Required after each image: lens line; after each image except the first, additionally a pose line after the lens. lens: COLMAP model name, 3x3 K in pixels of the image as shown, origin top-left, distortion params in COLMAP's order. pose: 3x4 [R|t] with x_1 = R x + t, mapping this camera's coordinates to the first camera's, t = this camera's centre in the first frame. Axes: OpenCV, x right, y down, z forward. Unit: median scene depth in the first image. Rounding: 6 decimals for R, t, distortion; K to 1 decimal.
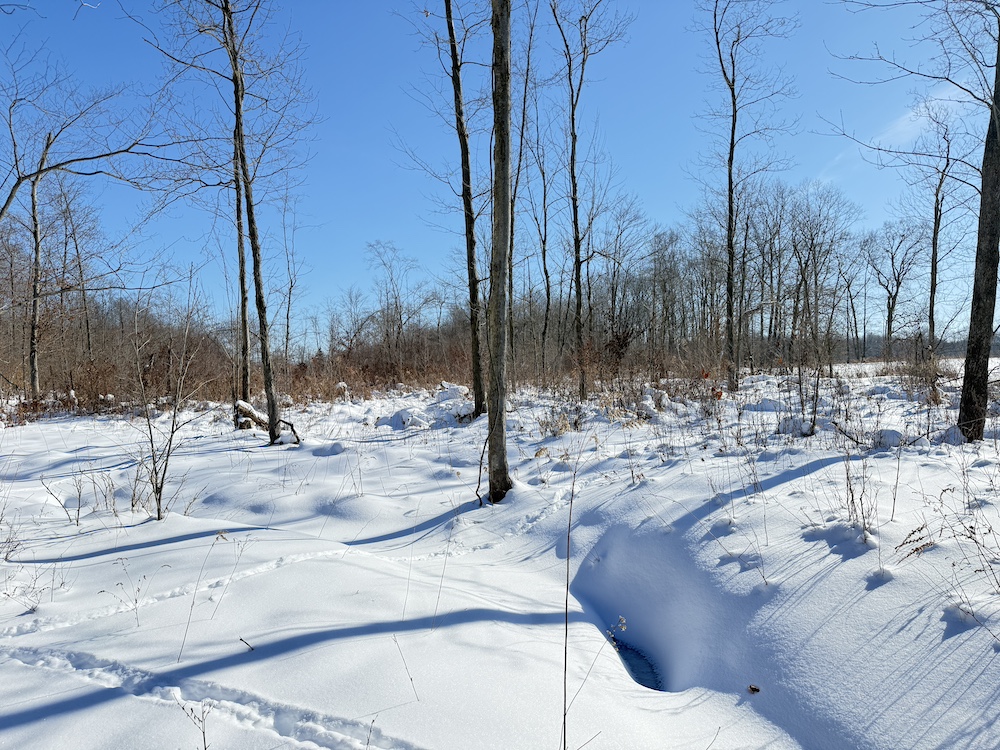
lens RADIAL K [[690.2, 0, 501.1], [0, 690.2, 376.3], [0, 0, 1]] dist [0.008259, -0.020039]
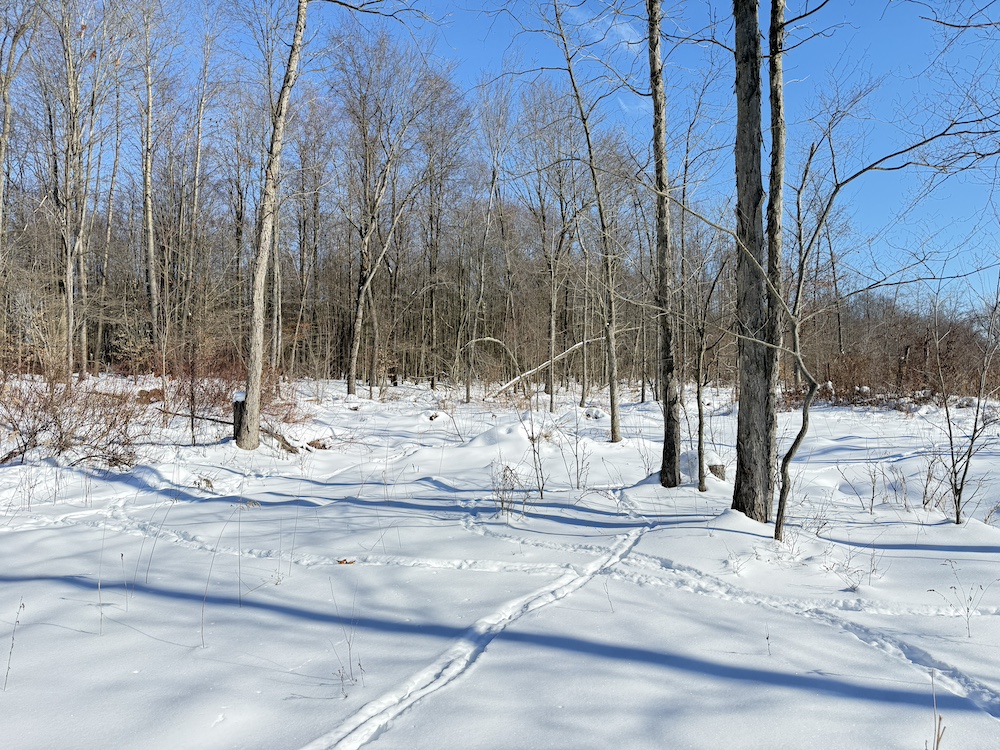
lens RADIAL K [[690.2, 0, 497.9], [0, 690.2, 370.4], [0, 0, 1]] dist [0.008259, -0.020039]
pose [[0.549203, 0.009785, -0.835632, -0.059793], [-0.007230, 0.999950, 0.006957, -0.001045], [0.835658, 0.002221, 0.549246, -0.029165]]
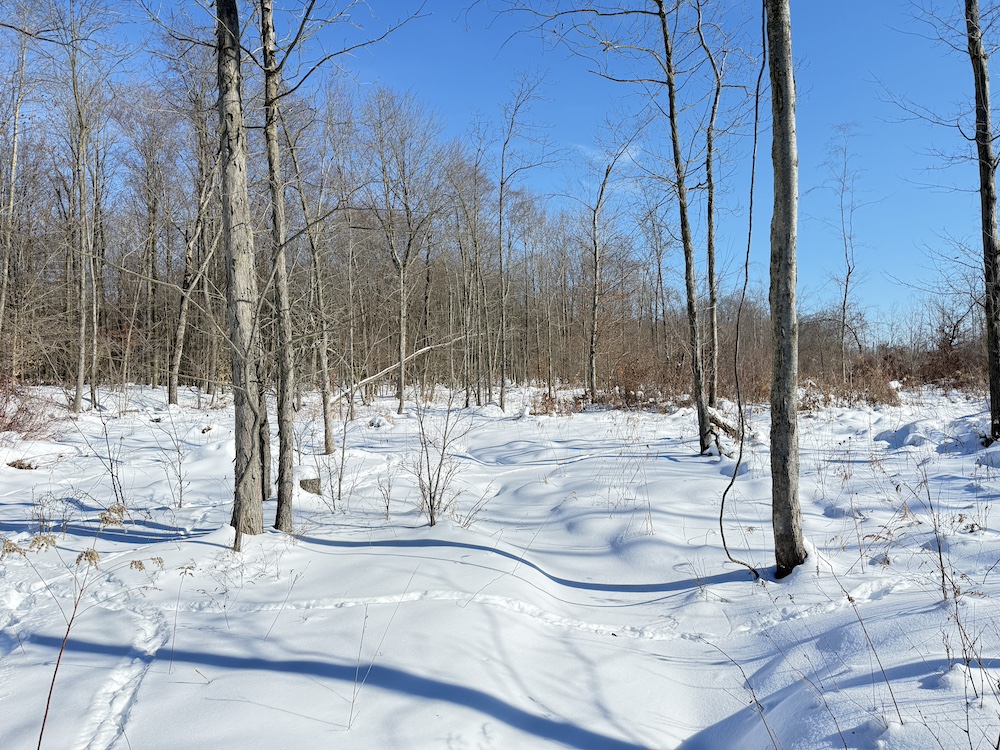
lens RADIAL K [[690.2, 0, 501.7], [0, 690.2, 370.6], [0, 0, 1]] dist [0.008259, -0.020039]
pose [[0.675305, 0.002135, -0.737536, 0.389736], [0.001874, 0.999988, 0.004611, -0.047686], [0.737536, -0.004496, 0.675293, 0.331100]]
